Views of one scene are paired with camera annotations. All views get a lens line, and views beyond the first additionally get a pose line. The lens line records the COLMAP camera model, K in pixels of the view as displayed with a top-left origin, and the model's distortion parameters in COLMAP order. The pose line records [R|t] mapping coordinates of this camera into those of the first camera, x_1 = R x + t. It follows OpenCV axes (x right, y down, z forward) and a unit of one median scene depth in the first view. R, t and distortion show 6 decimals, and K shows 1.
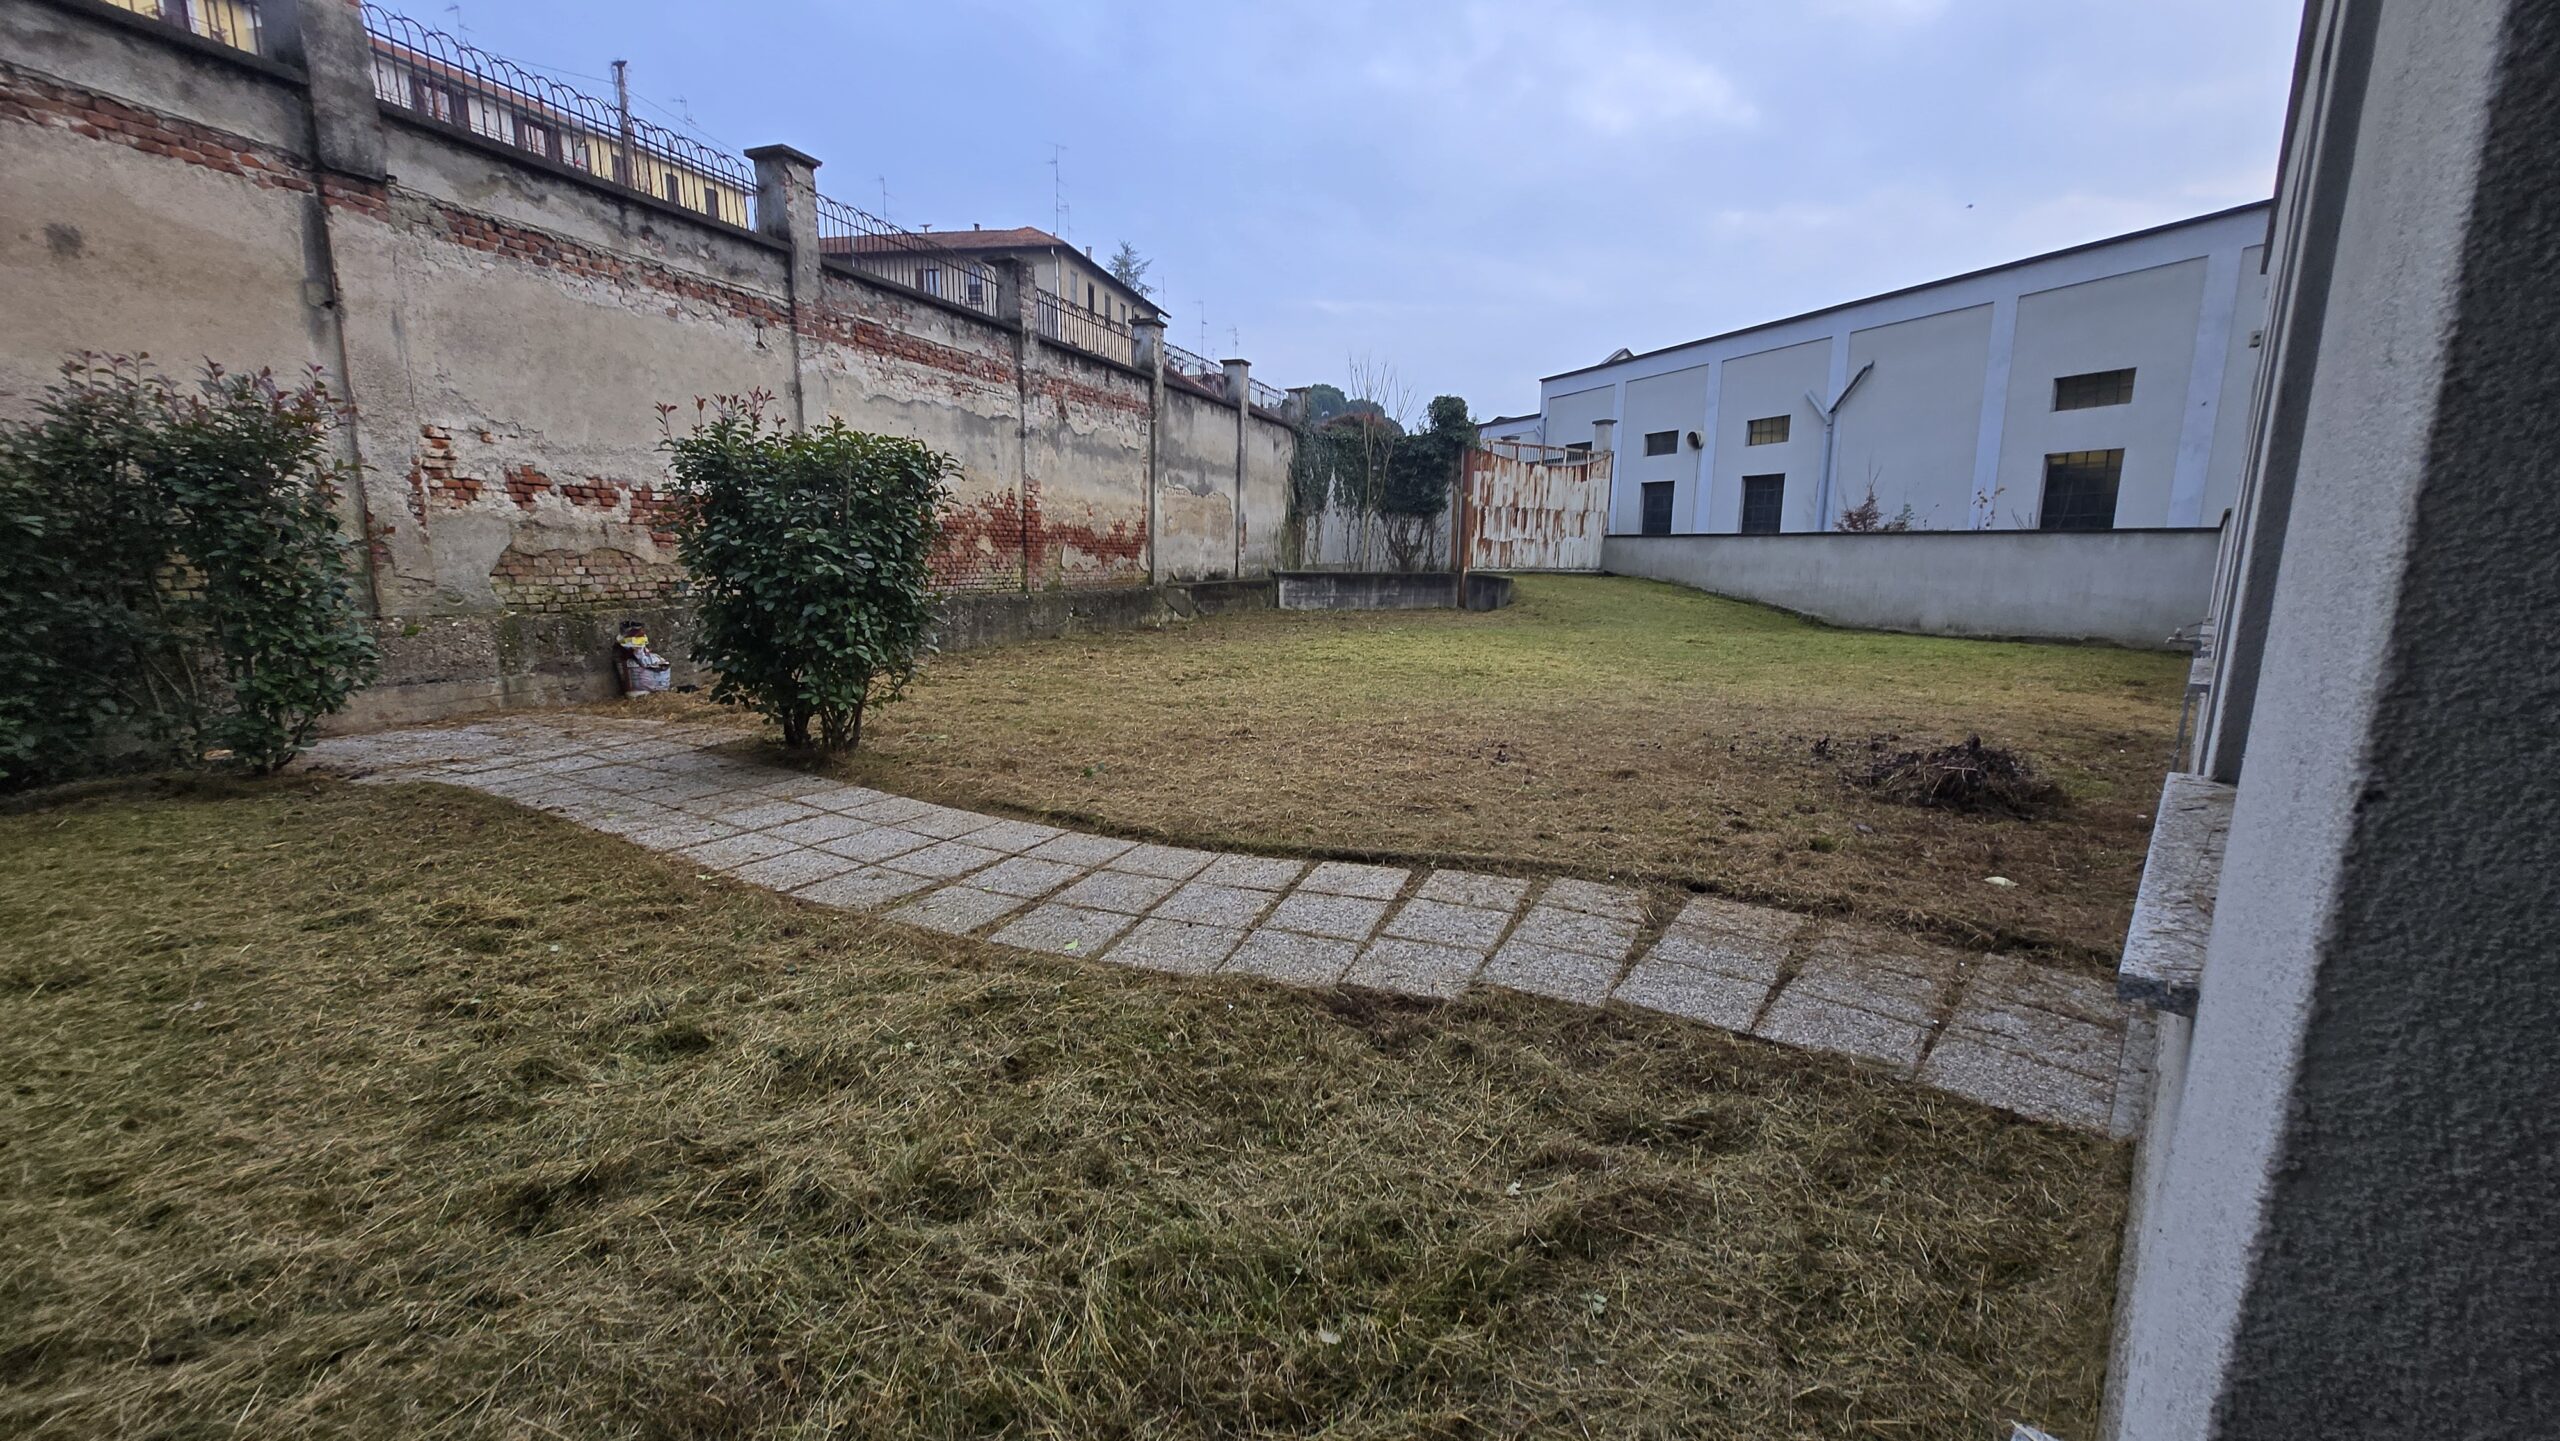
lens RADIAL K [[1003.9, 0, 1288.5], [0, 1003.9, 725.9], [0, 0, 1]] dist [0.005219, -0.002650]
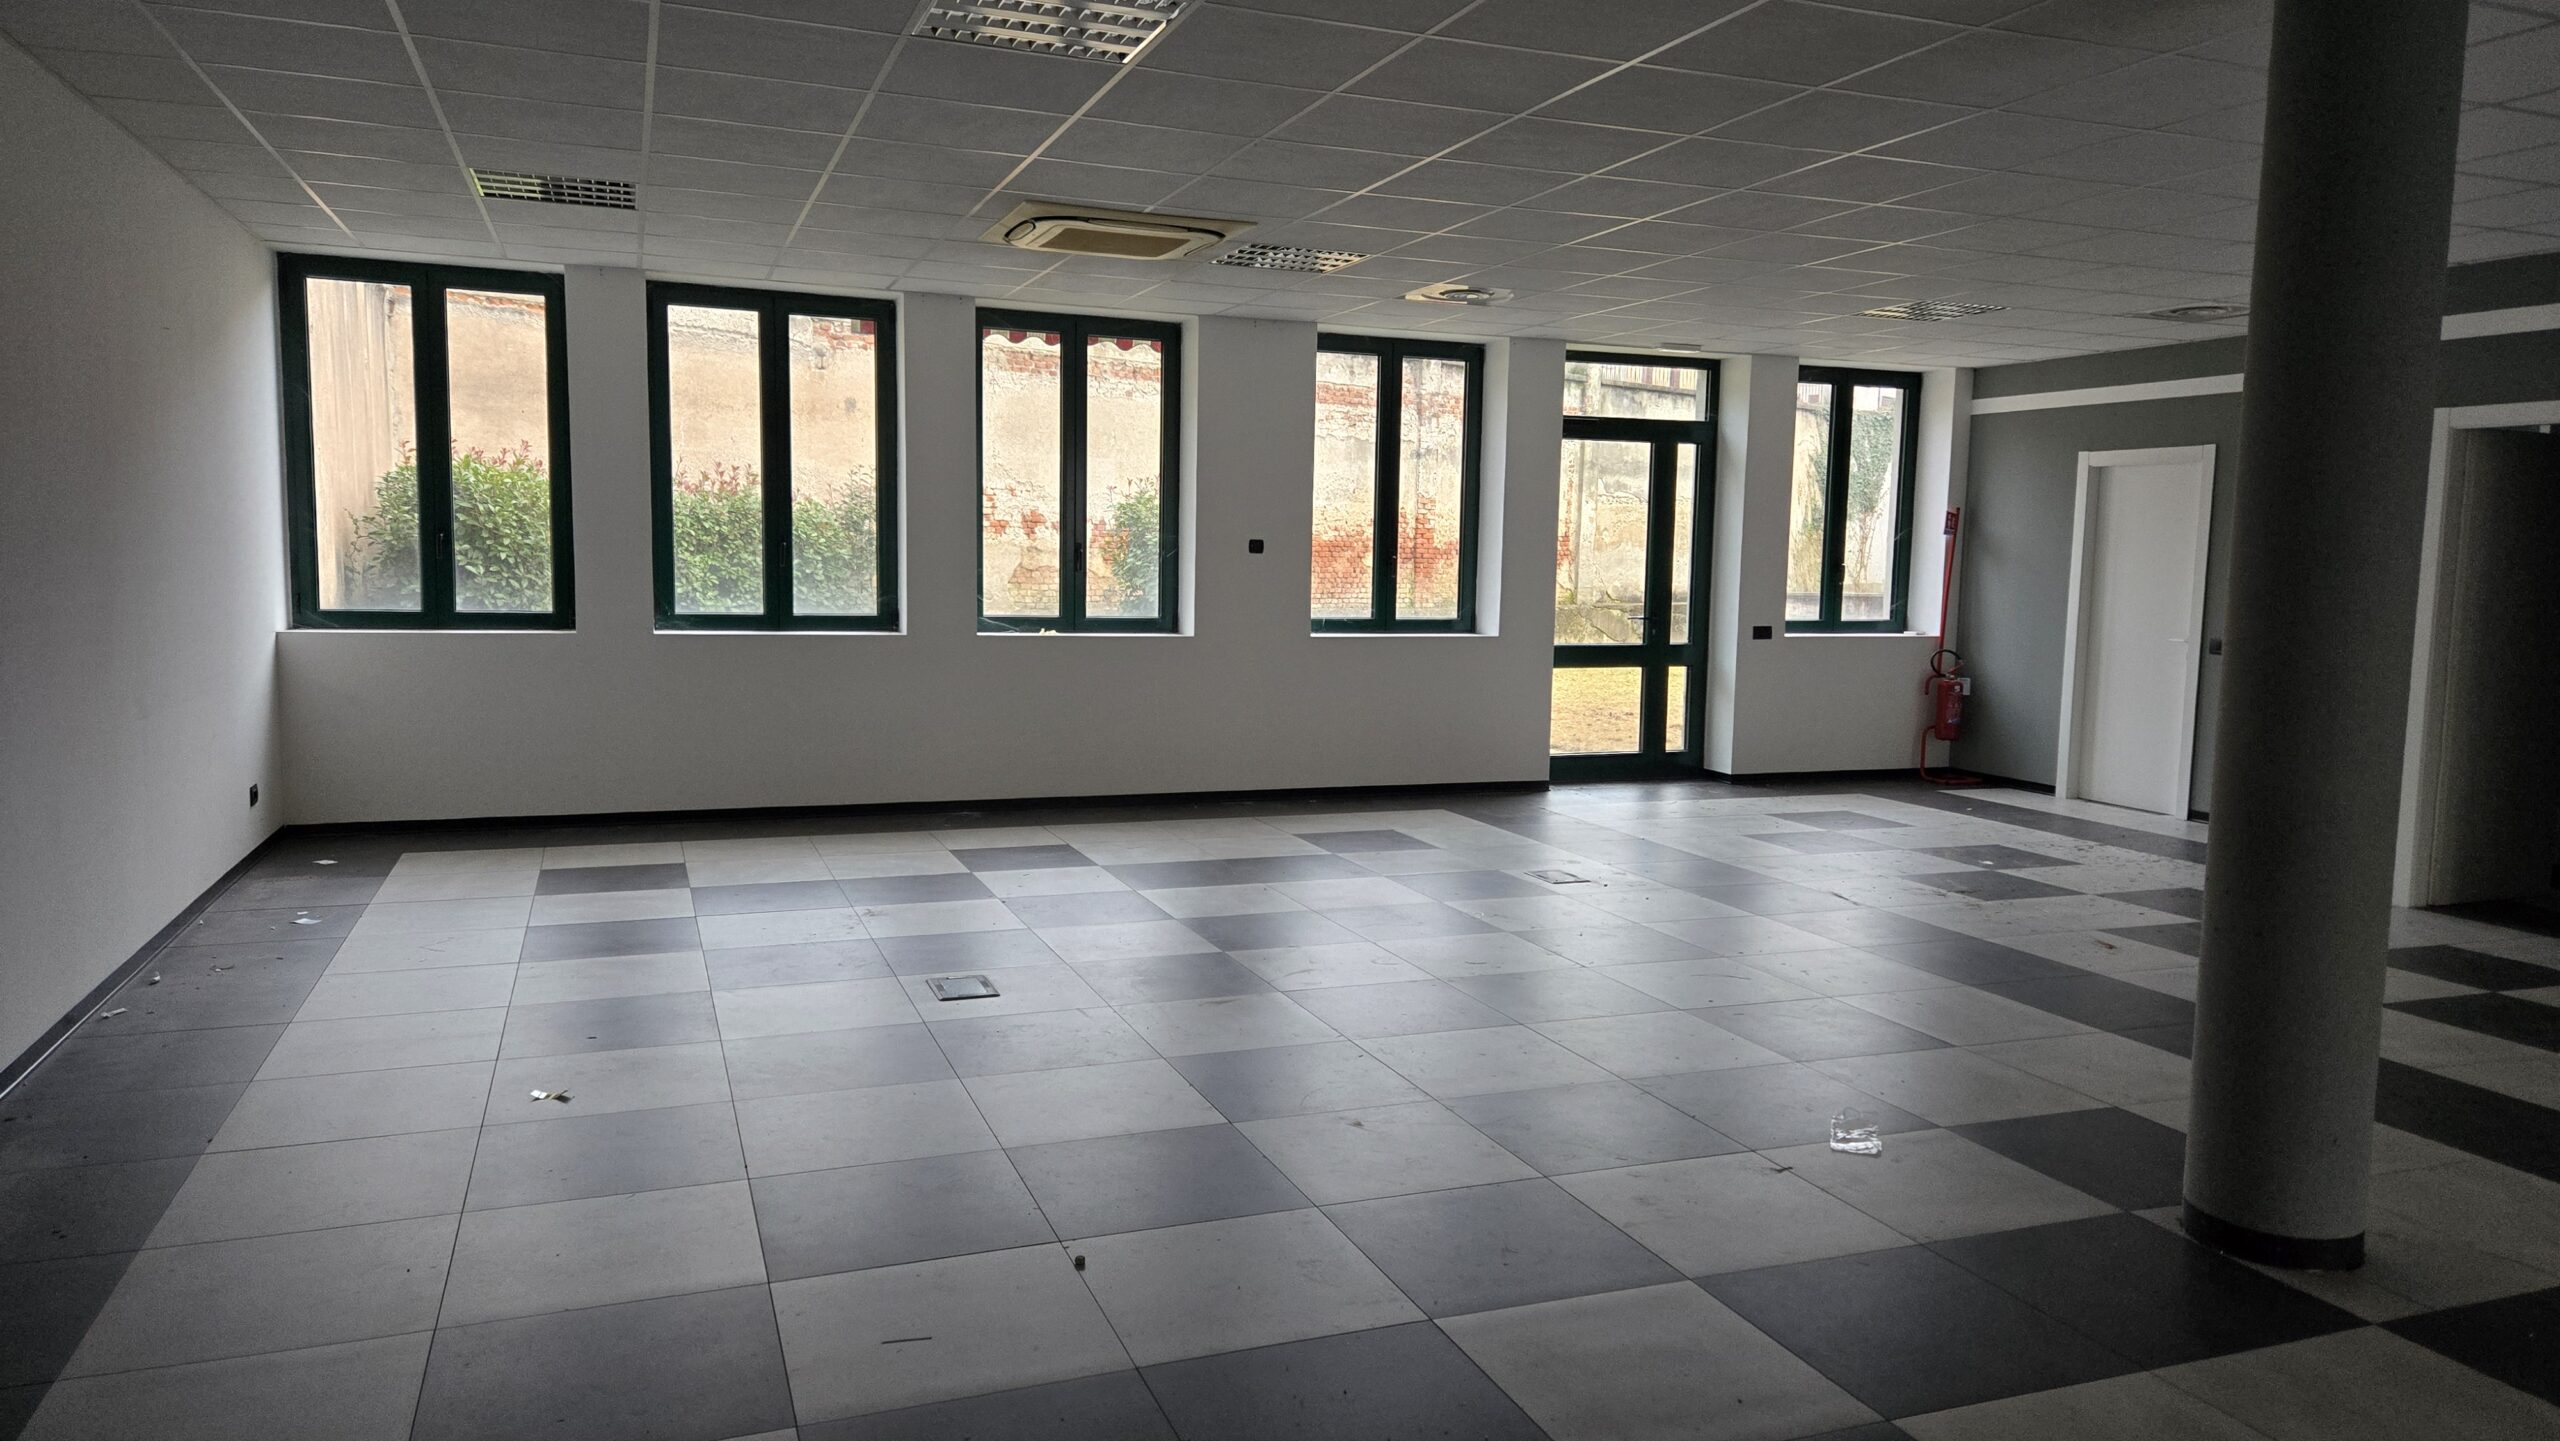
lens RADIAL K [[1707.8, 0, 1287.1], [0, 1707.8, 702.0], [0, 0, 1]] dist [0.081364, -0.073103]
pose [[0.896884, 0.034991, -0.440879, 1.107944], [-0.076306, 0.994159, -0.076327, 0.296157], [0.435633, 0.102098, 0.894315, -1.687504]]
